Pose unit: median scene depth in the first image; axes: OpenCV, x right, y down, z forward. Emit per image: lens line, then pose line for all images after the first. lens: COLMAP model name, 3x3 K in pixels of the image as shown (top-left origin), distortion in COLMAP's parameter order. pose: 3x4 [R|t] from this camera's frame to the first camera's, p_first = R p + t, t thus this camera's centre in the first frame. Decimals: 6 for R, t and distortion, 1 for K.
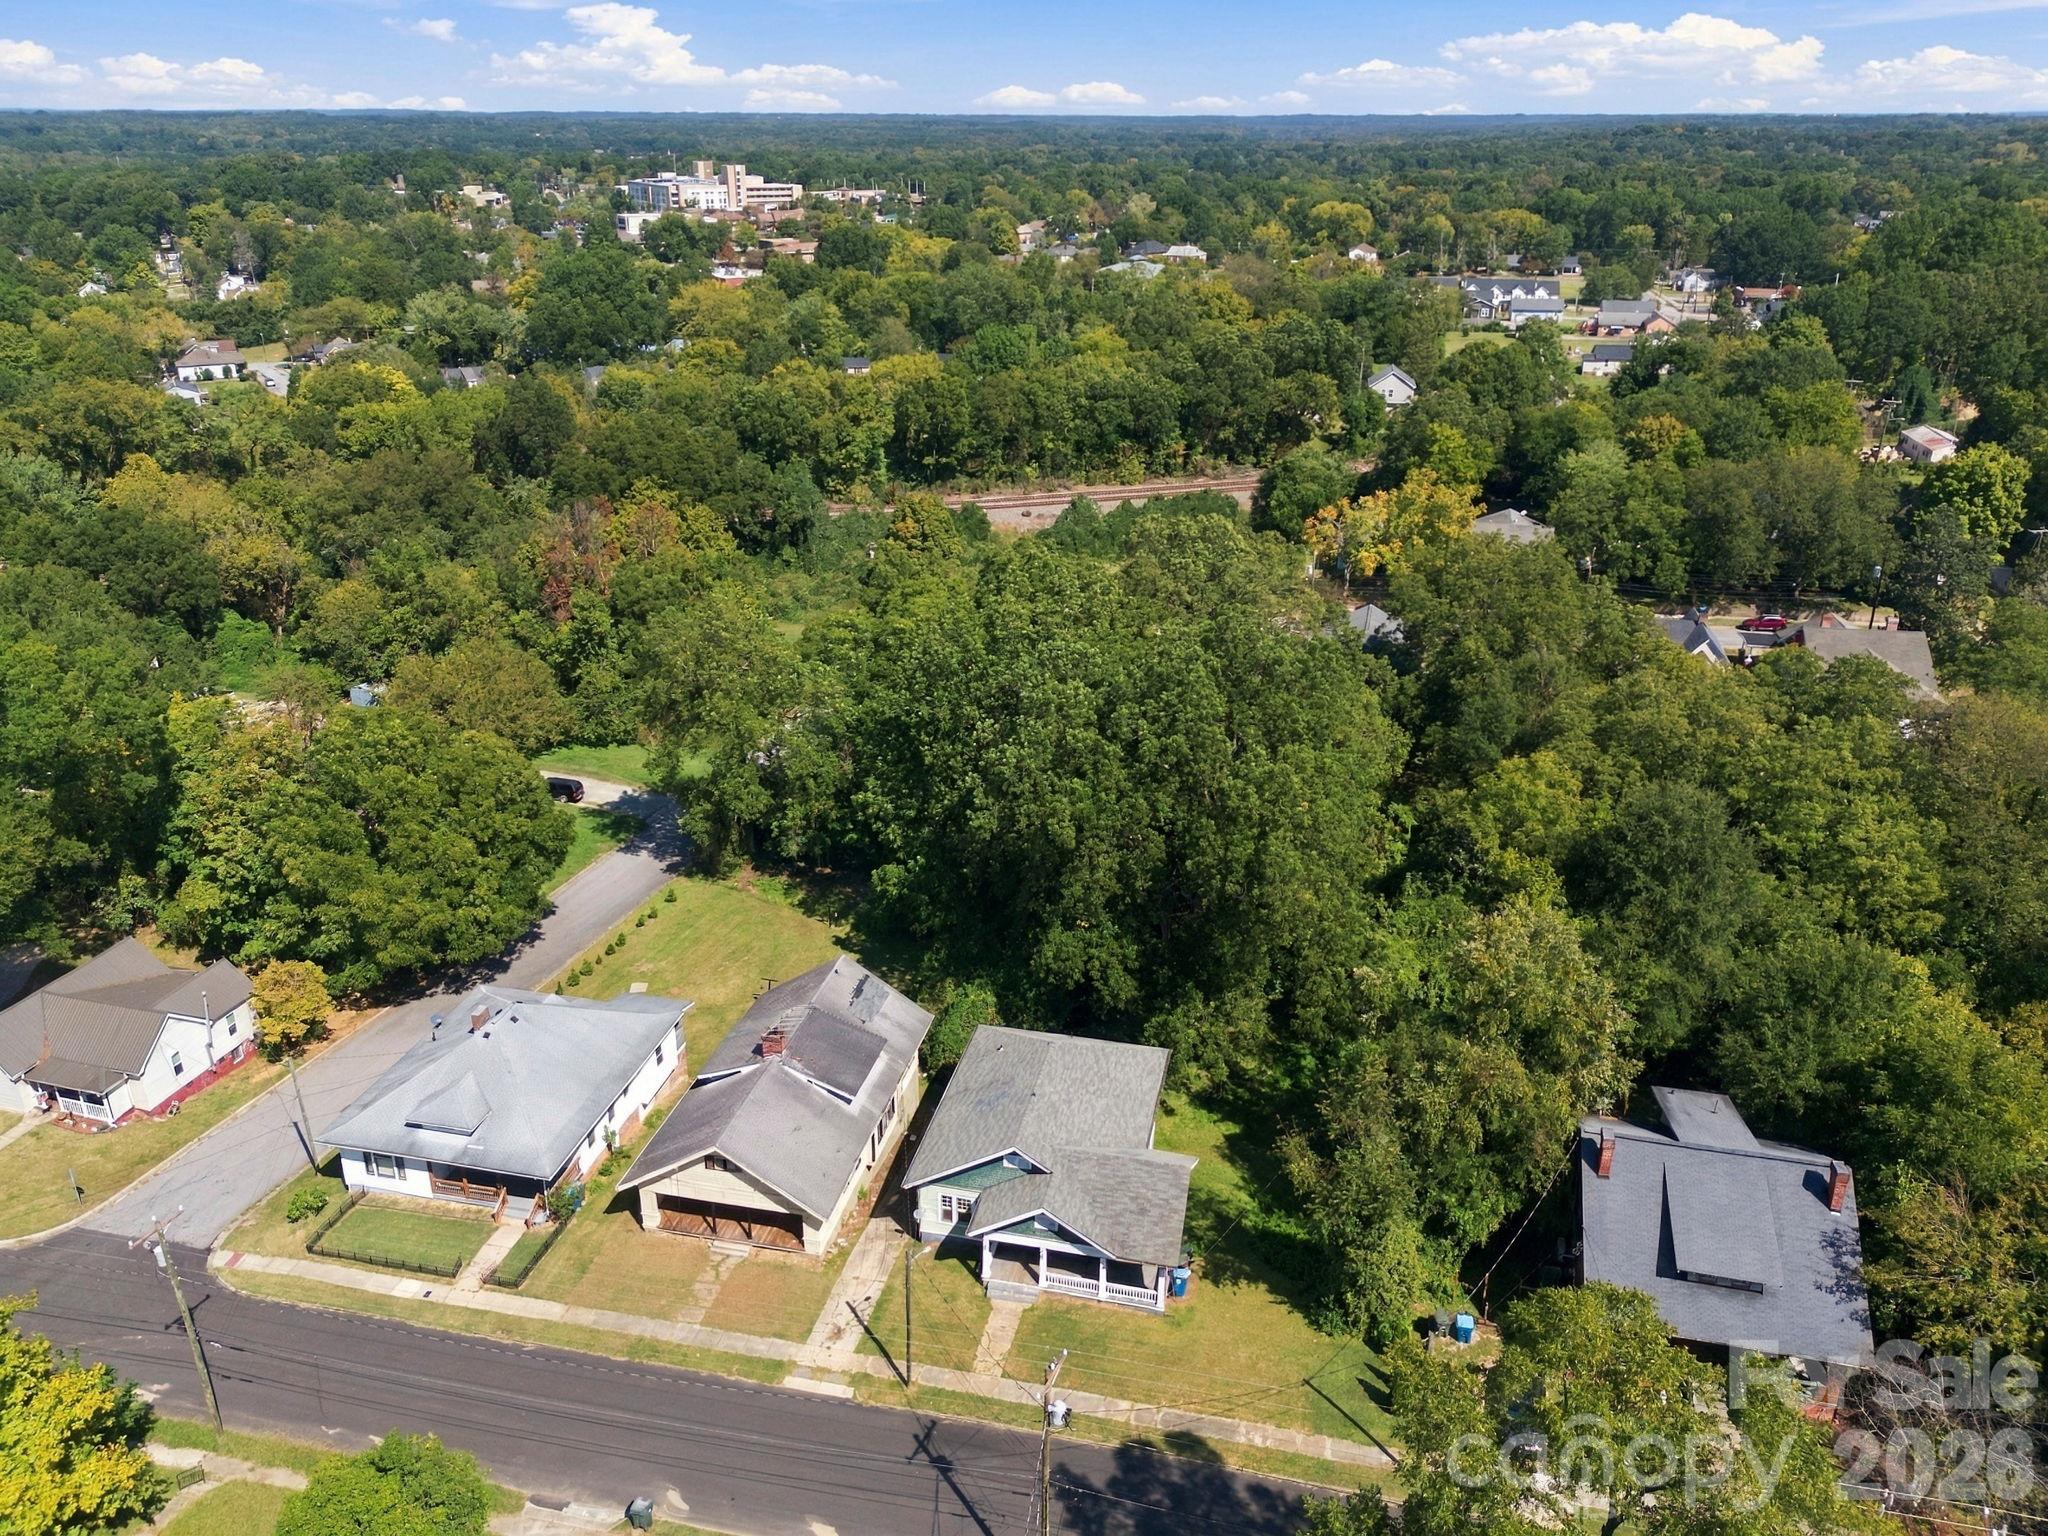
lens RADIAL K [[1534.5, 0, 1036.0], [0, 1534.5, 785.2], [0, 0, 1]] dist [0.071260, -0.064014]
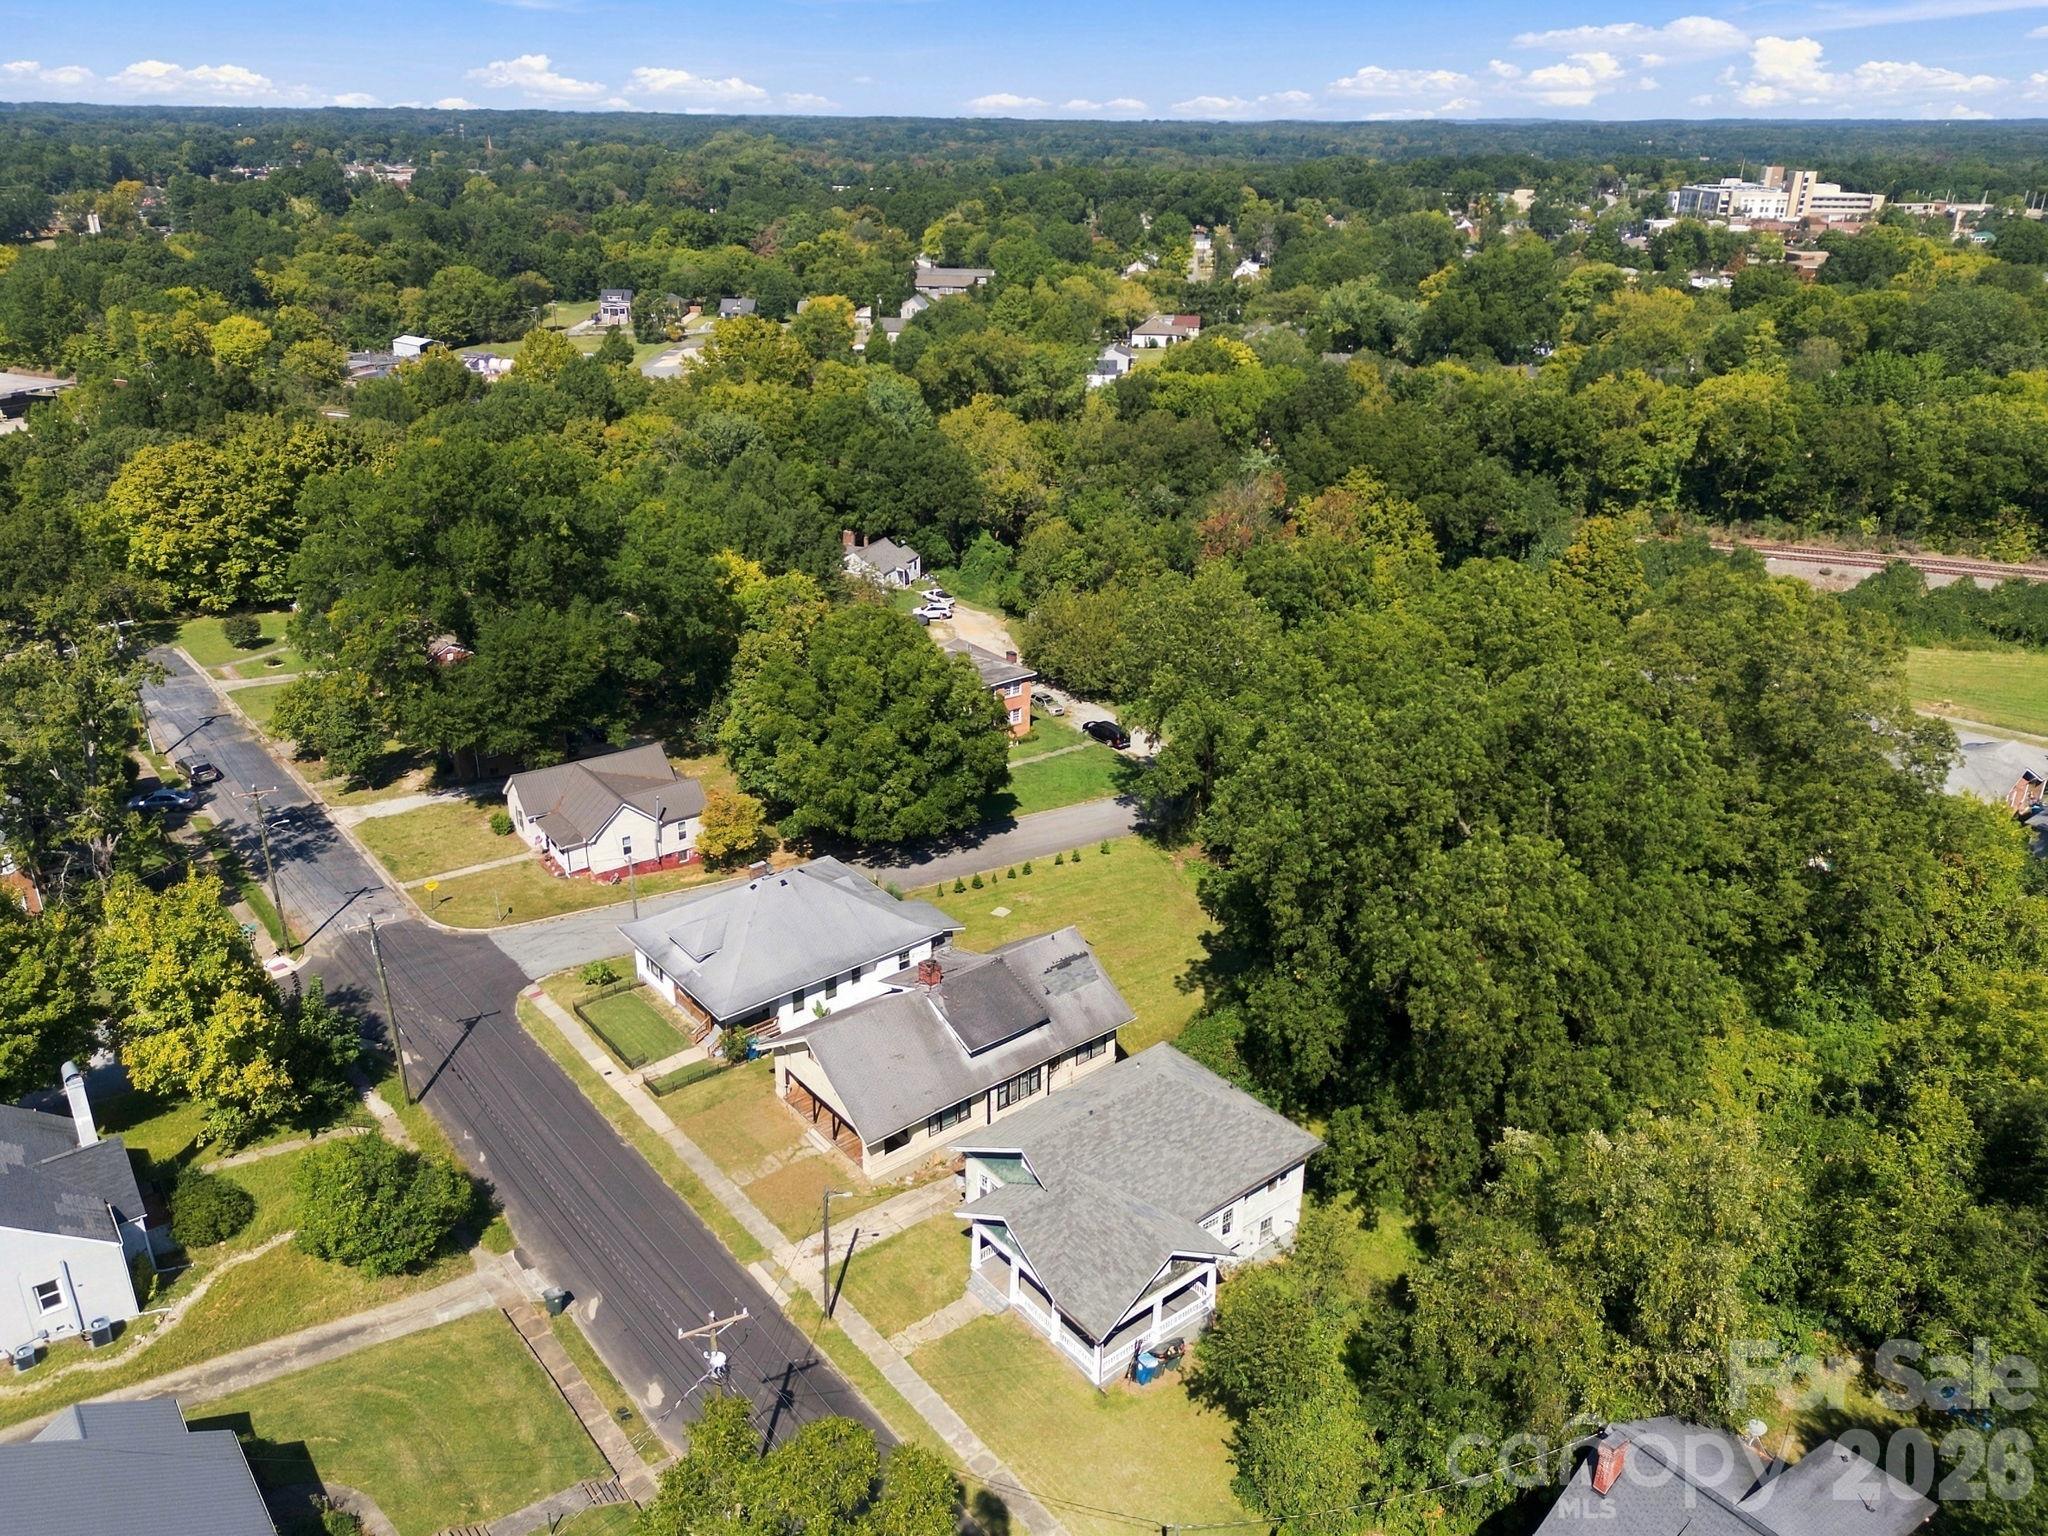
lens RADIAL K [[1534.5, 0, 1010.9], [0, 1534.5, 765.9], [0, 0, 1]] dist [0.071260, -0.064014]
pose [[0.781571, 0.246720, -0.572954, 0.328023], [-0.255977, 0.964420, 0.066110, -0.037182], [0.568879, 0.094993, 0.816917, 0.141328]]
